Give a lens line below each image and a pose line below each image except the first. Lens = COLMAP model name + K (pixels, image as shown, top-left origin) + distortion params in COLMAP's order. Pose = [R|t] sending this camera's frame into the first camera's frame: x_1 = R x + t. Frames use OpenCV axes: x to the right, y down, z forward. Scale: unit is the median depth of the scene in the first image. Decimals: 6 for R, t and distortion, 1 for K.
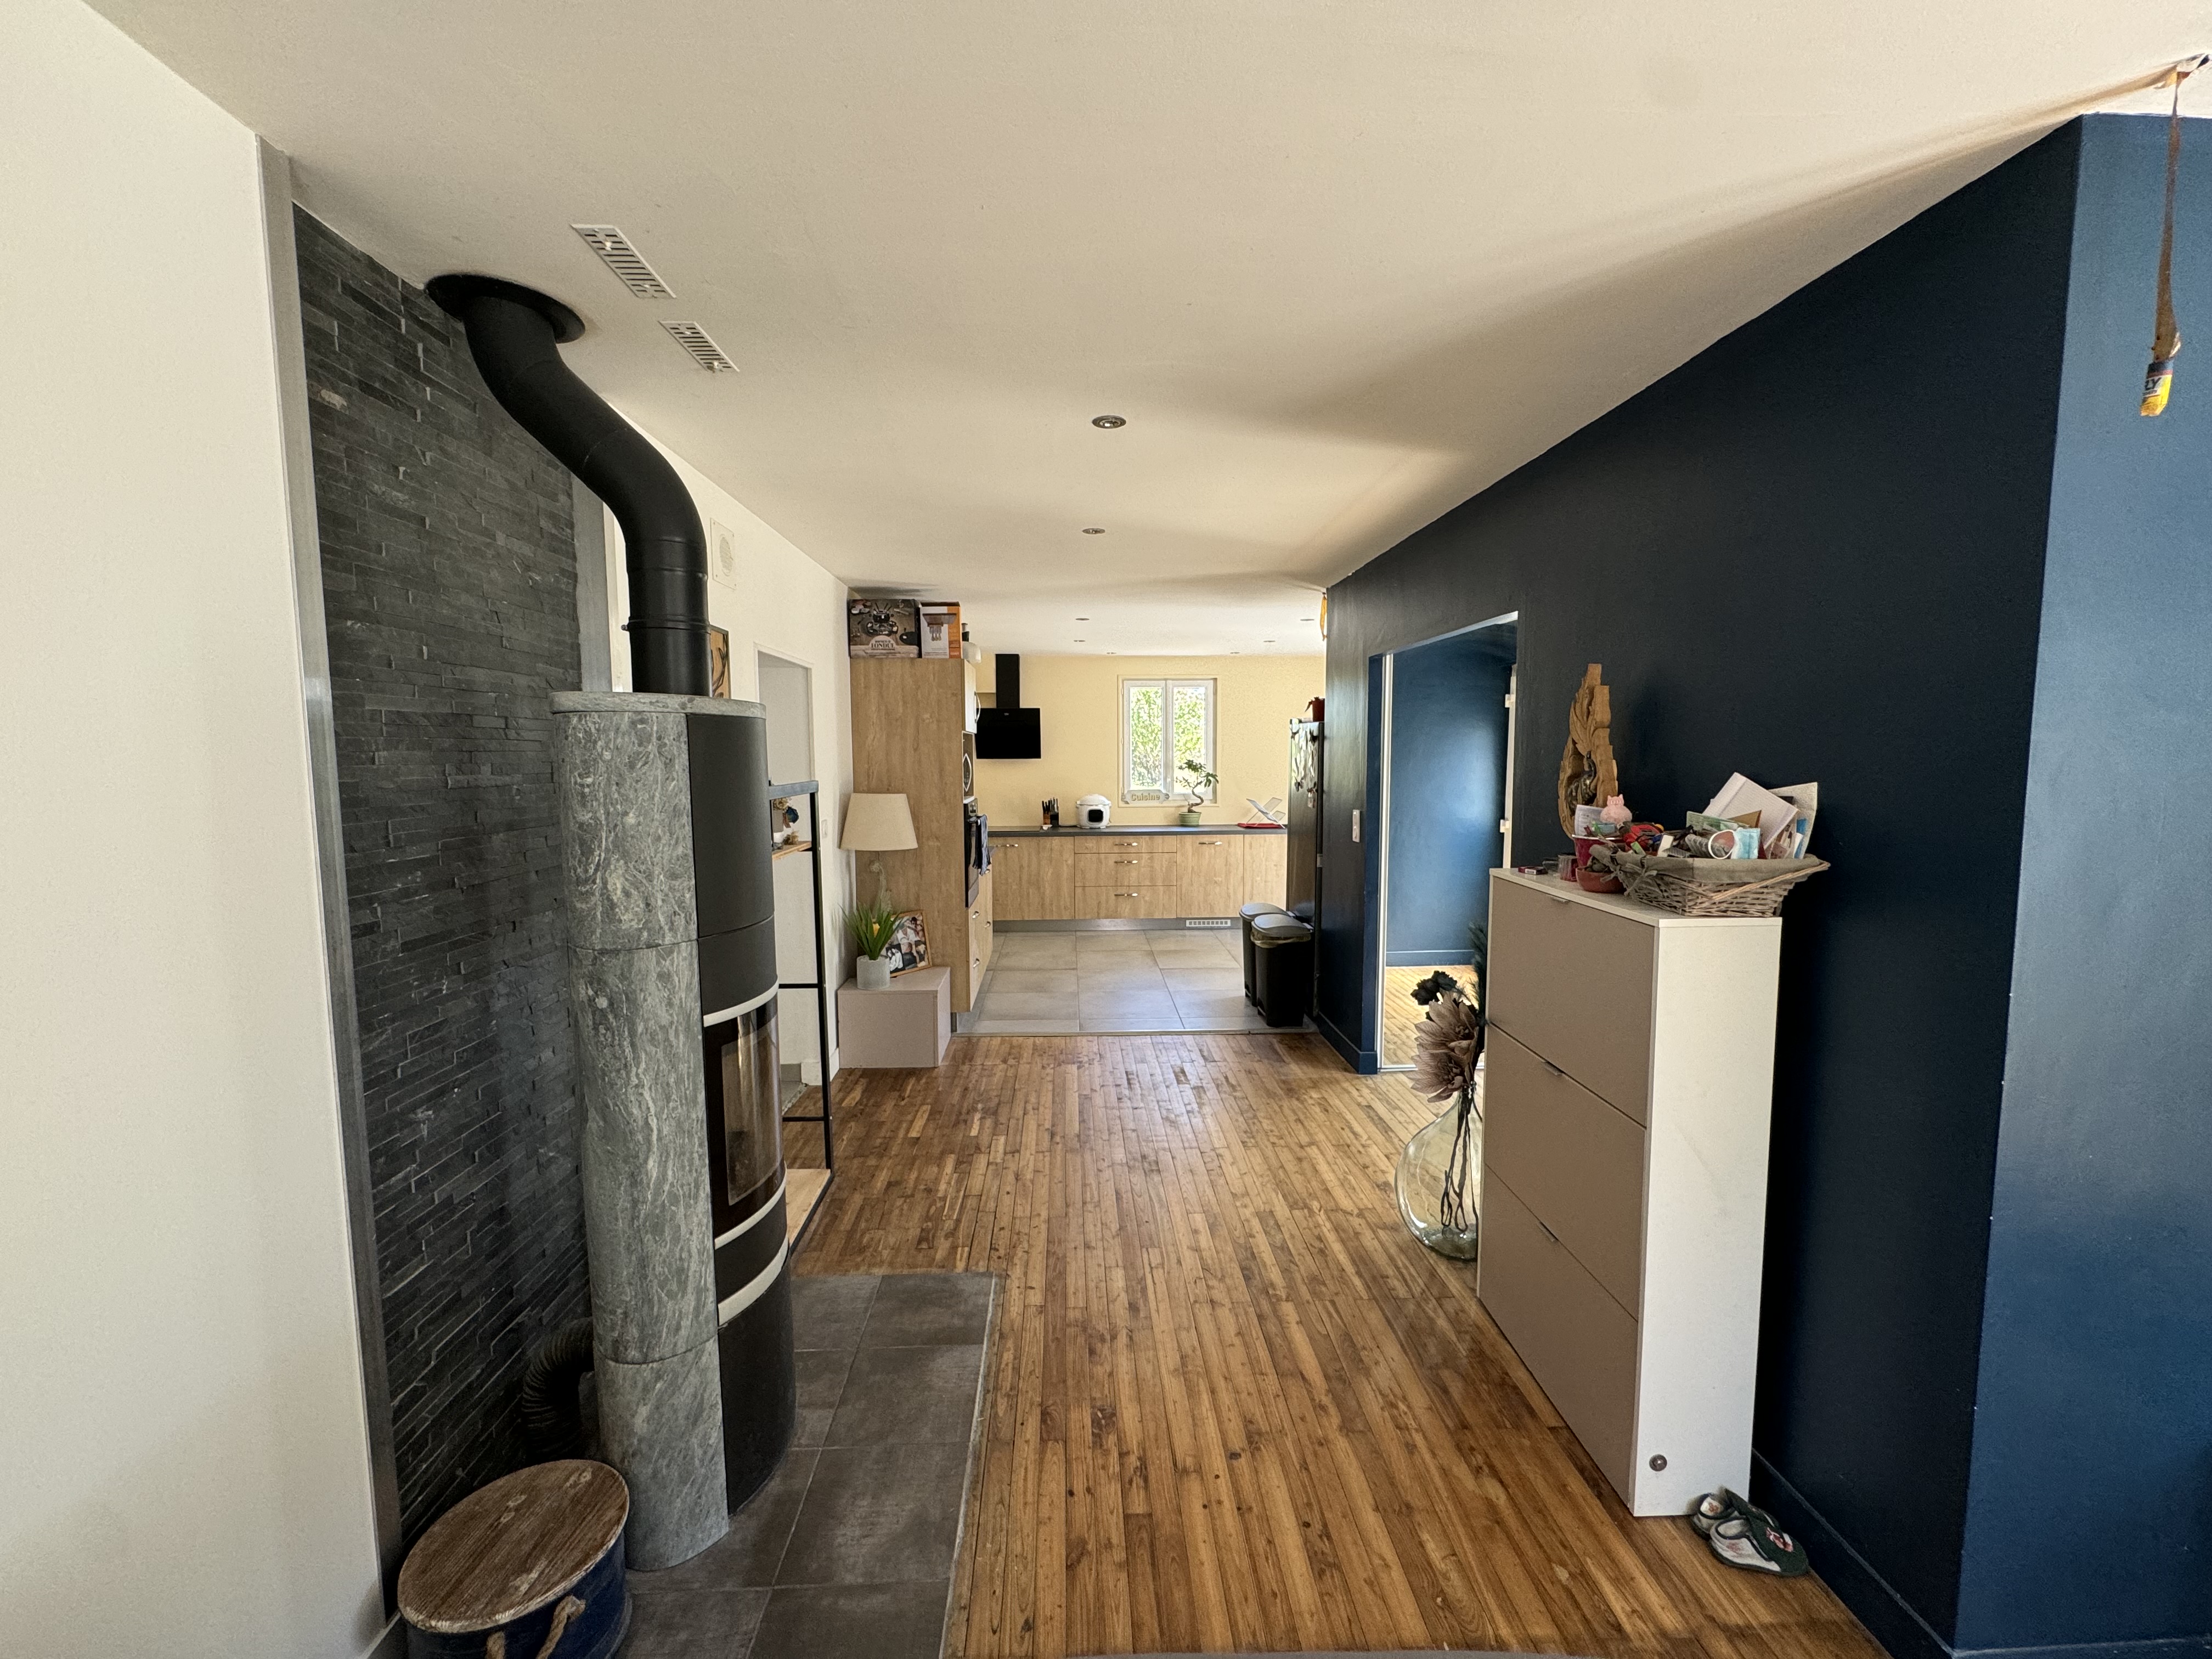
lens RADIAL K [[887.9, 0, 1102.3], [0, 887.9, 827.8], [0, 0, 1]] dist [-0.003701, -0.000402]
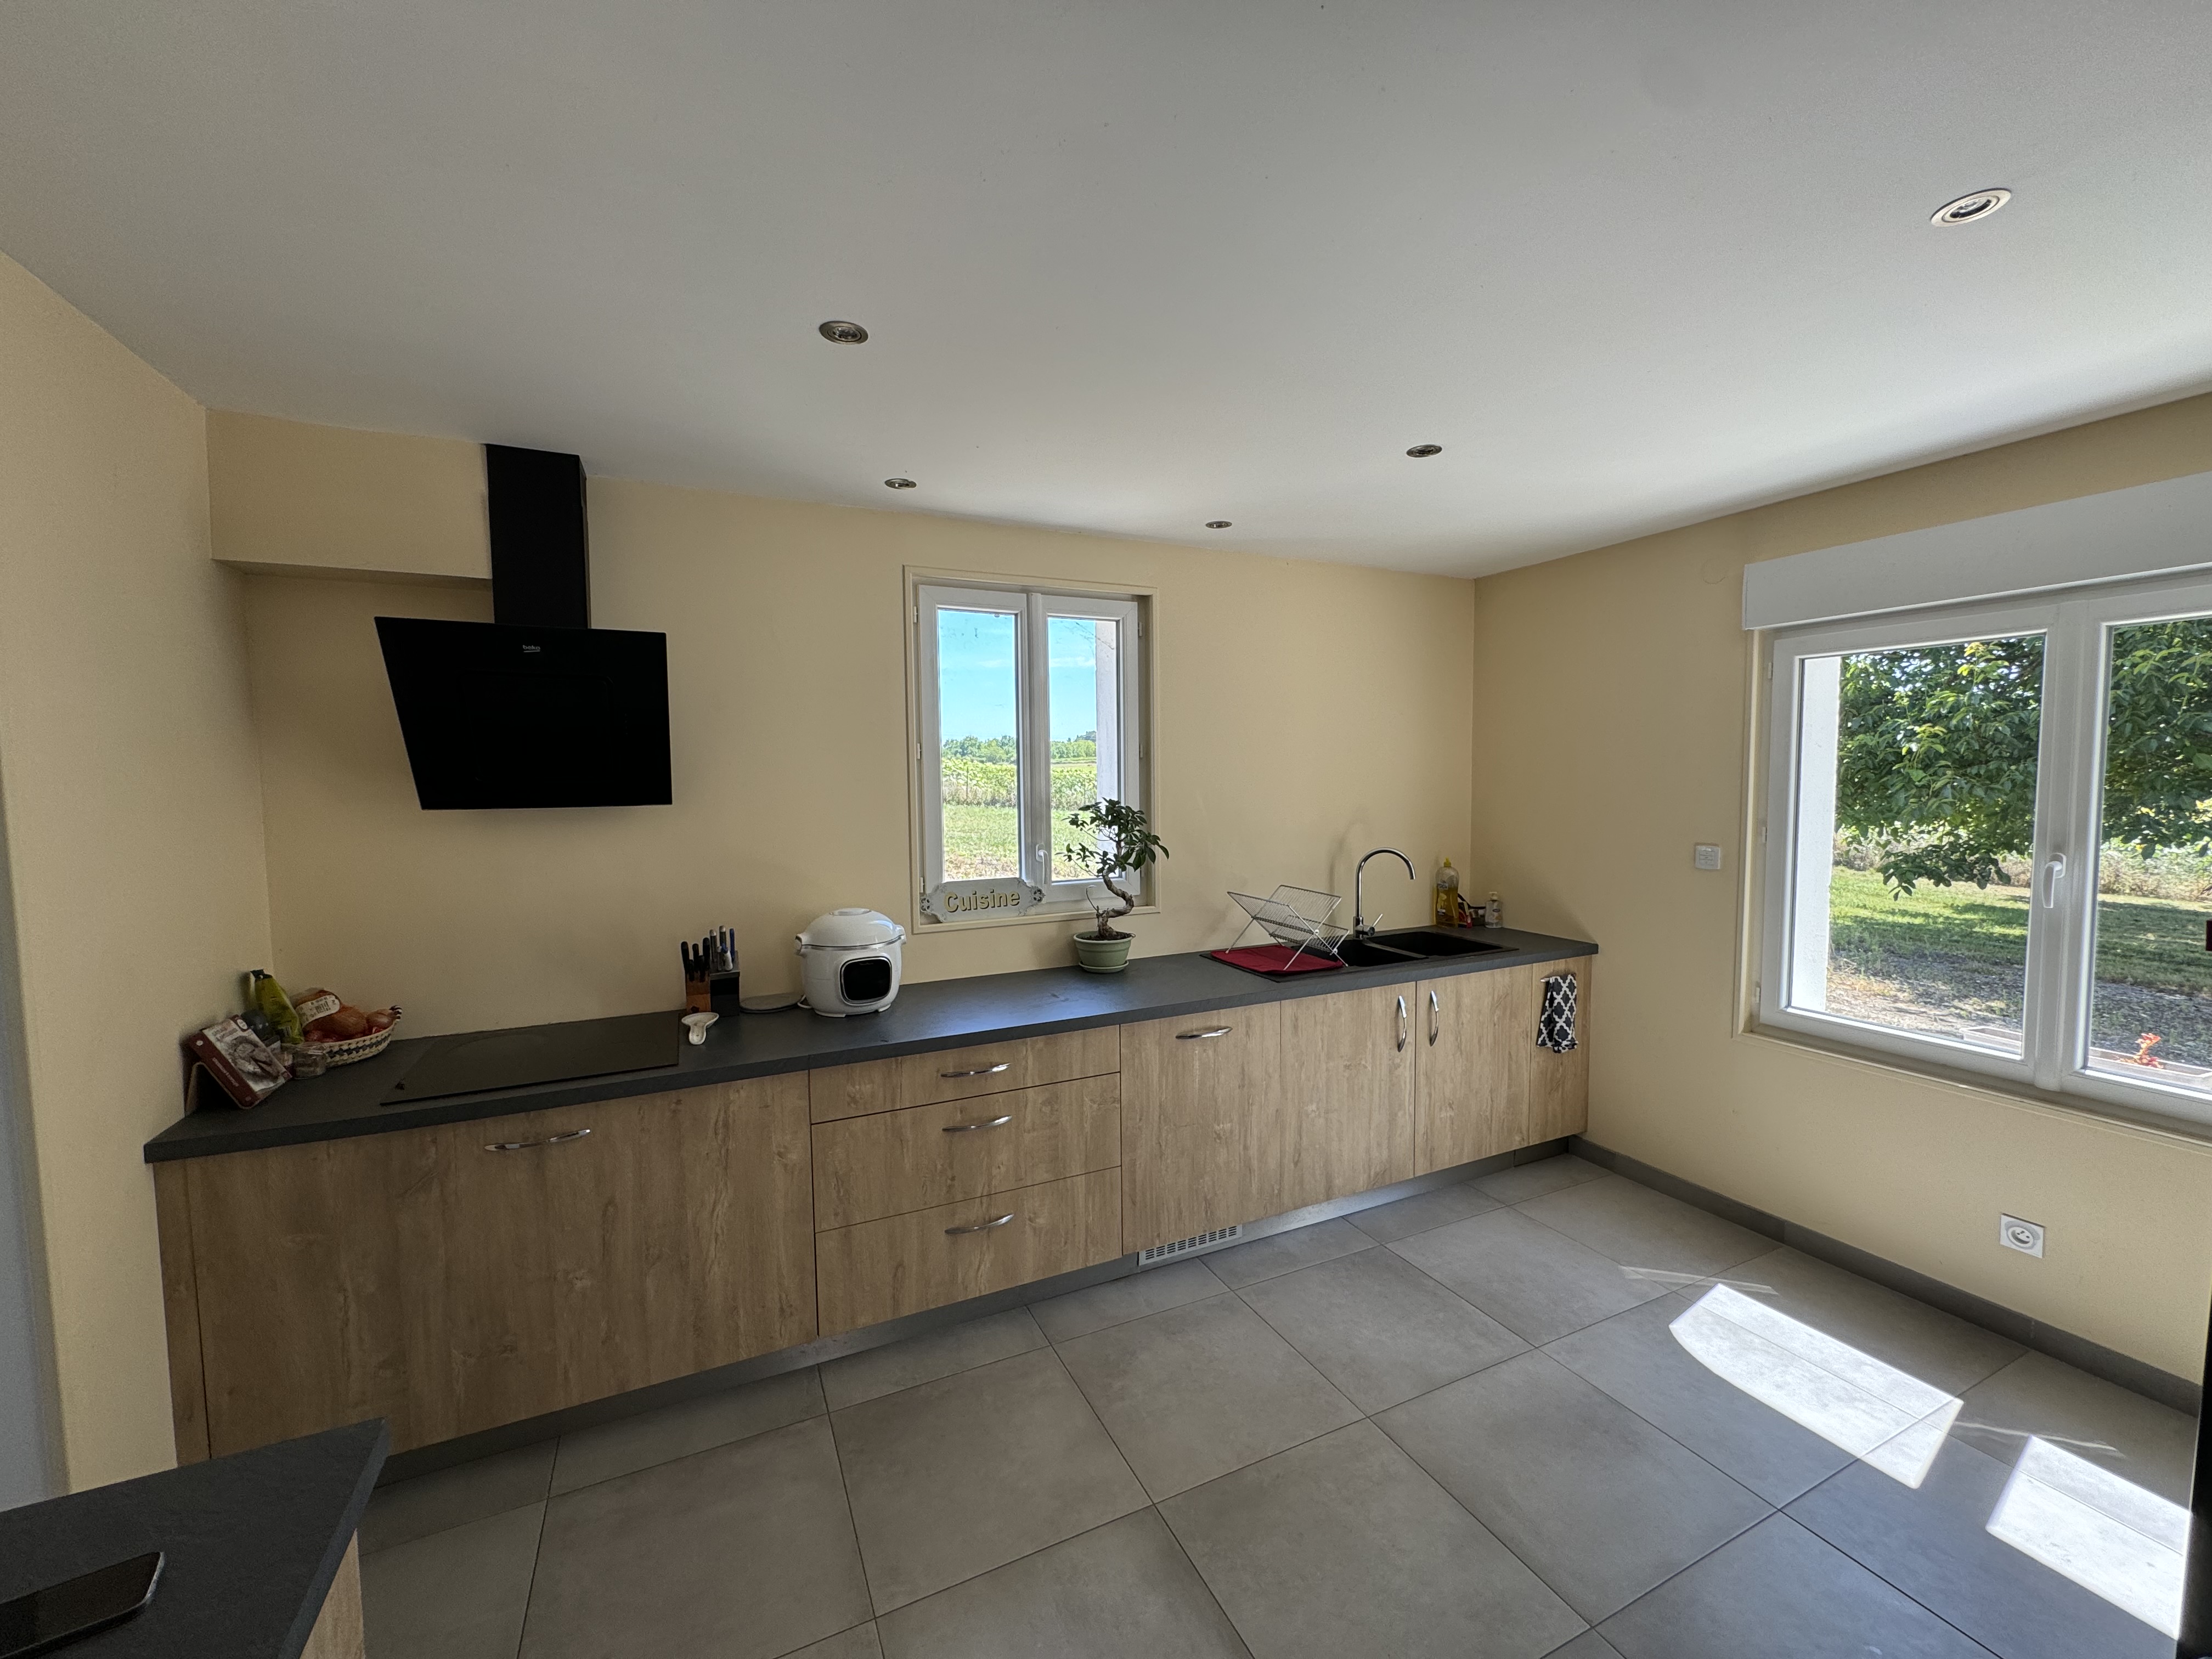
lens RADIAL K [[887.9, 0, 1110.1], [0, 887.9, 831.3], [0, 0, 1]] dist [-0.003701, -0.000402]
pose [[0.920907, -0.029198, 0.388687, -0.050924], [0.037357, 0.999211, -0.013449, -0.060681], [-0.387988, 0.026905, 0.921272, 0.673875]]
